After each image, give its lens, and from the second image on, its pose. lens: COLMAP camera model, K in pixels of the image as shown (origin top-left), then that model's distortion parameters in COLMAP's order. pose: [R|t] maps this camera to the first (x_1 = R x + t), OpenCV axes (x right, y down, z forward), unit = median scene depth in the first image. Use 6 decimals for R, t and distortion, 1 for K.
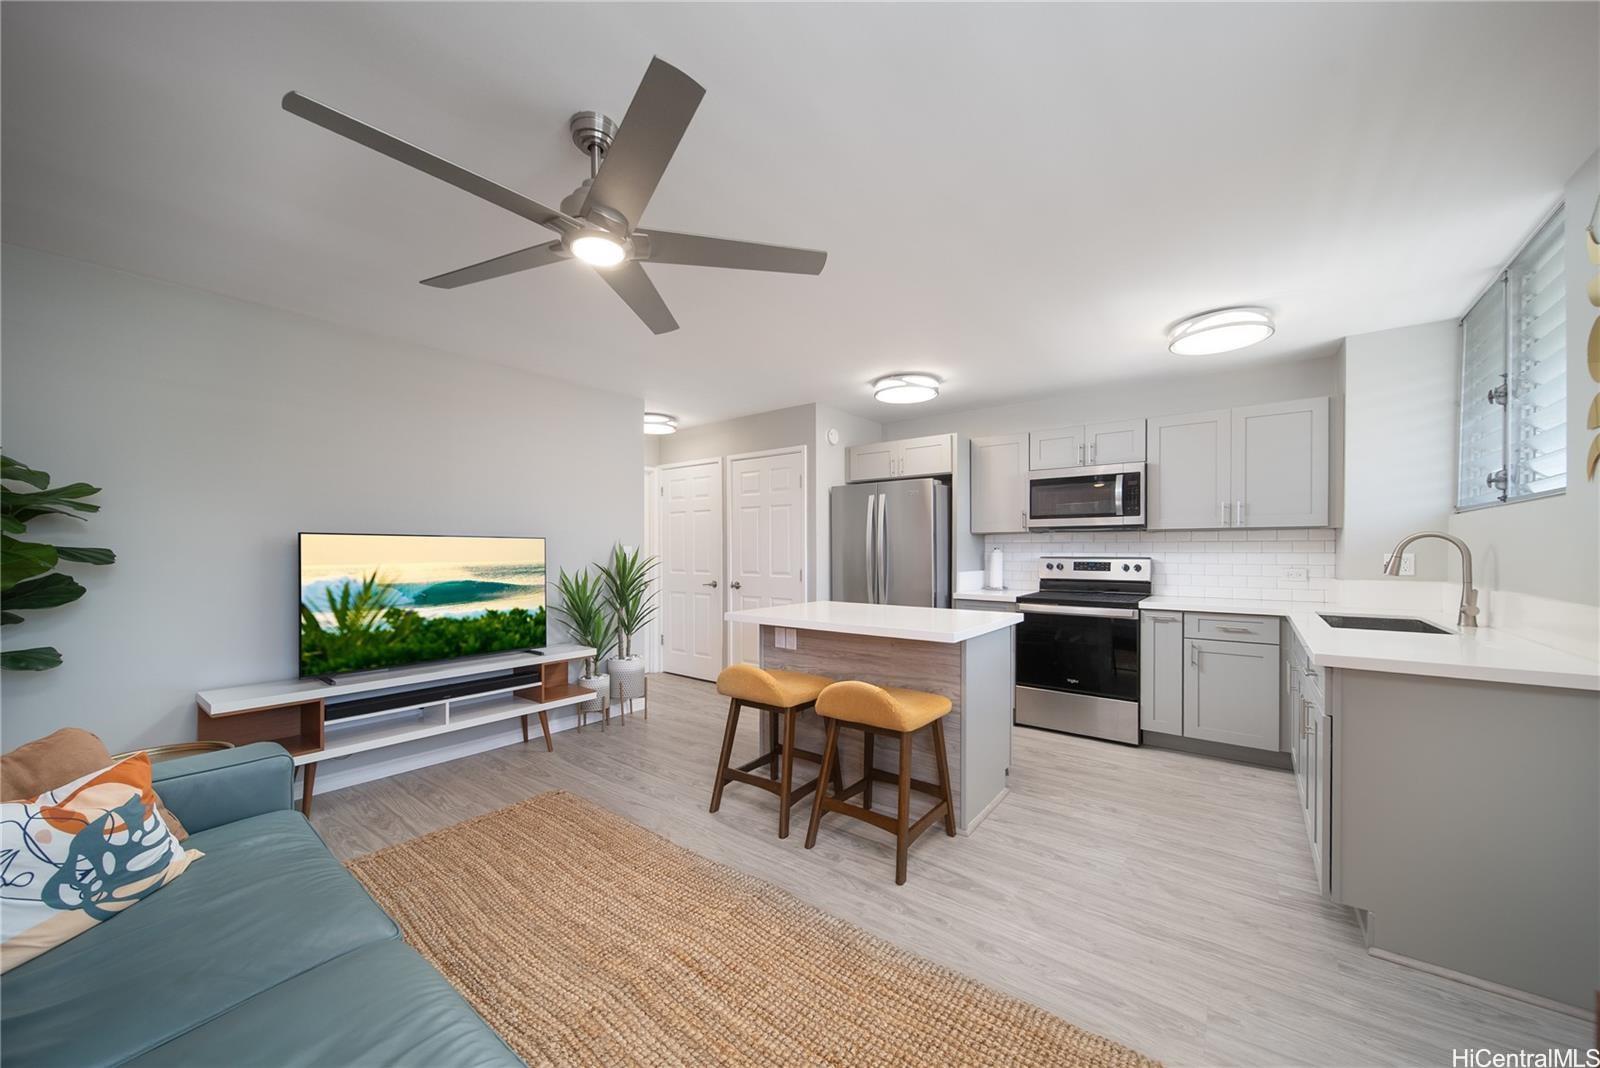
lens RADIAL K [[585.1, 0, 806.1], [0, 585.1, 553.8], [0, 0, 1]] dist [-0.001935, -0.000168]
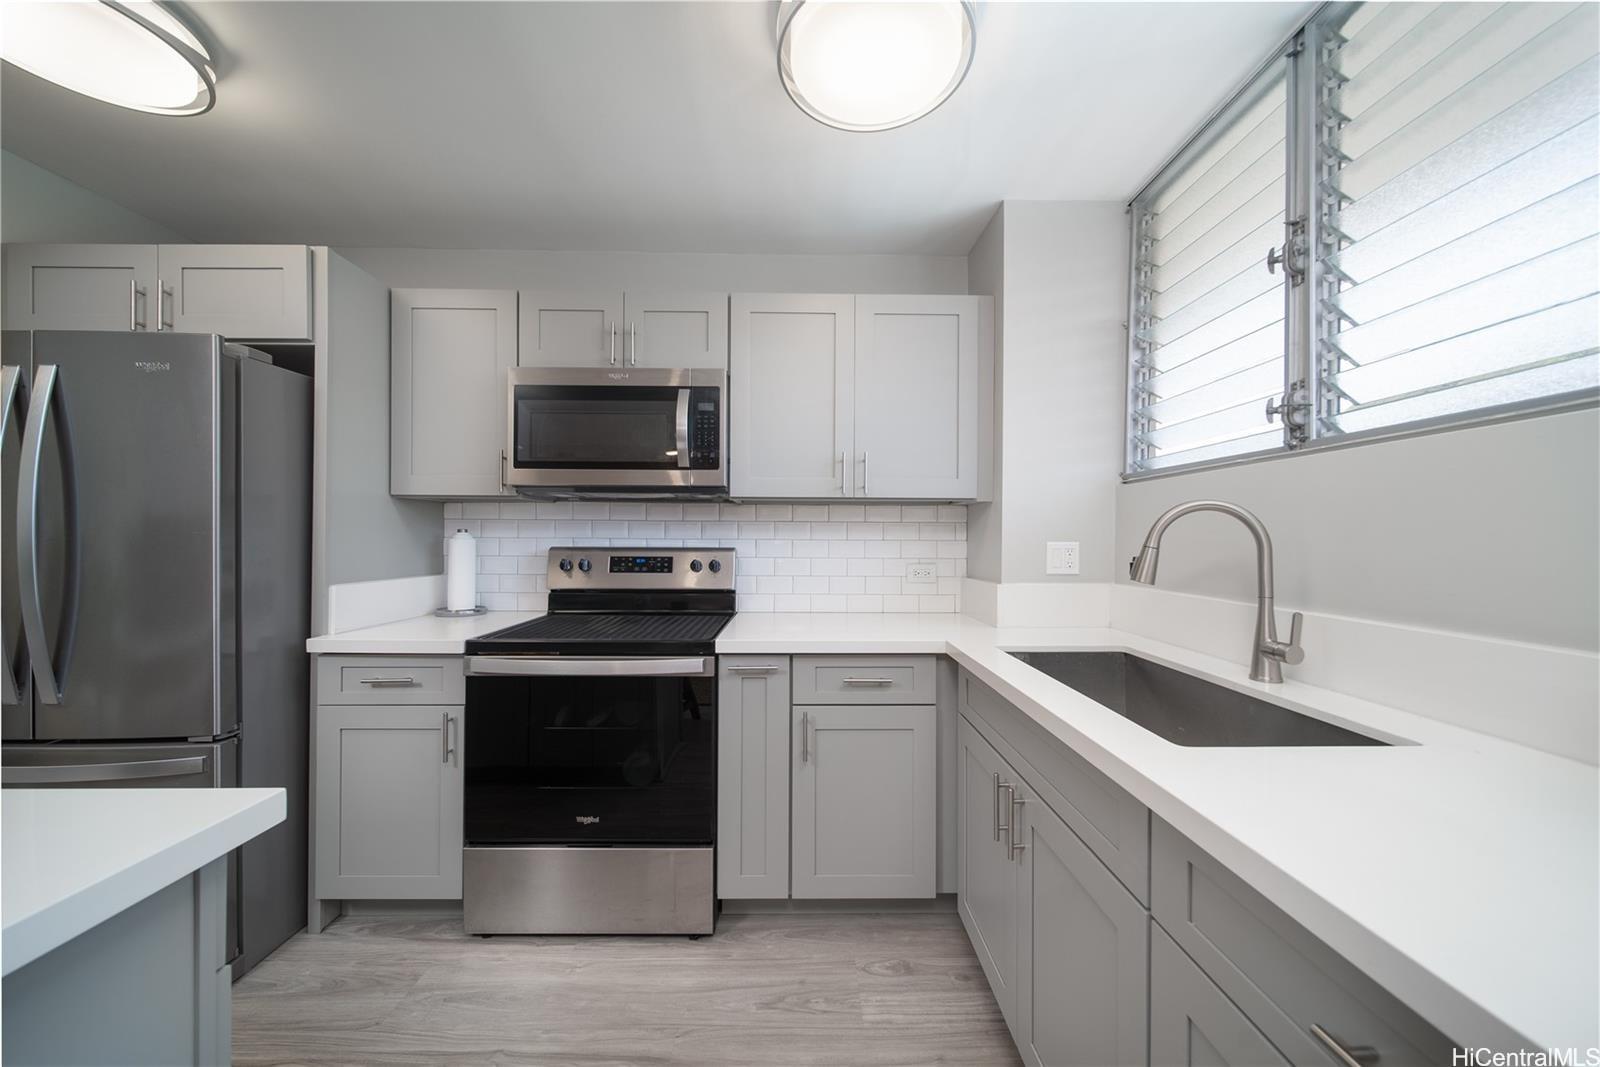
lens RADIAL K [[585.1, 0, 803.3], [0, 585.1, 535.8], [0, 0, 1]] dist [-0.001935, -0.000168]
pose [[0.789719, 0.009166, 0.613400, 0.304898], [-0.002594, 0.999929, -0.011602, 0.000411], [-0.613463, 0.007571, 0.789687, 0.530195]]
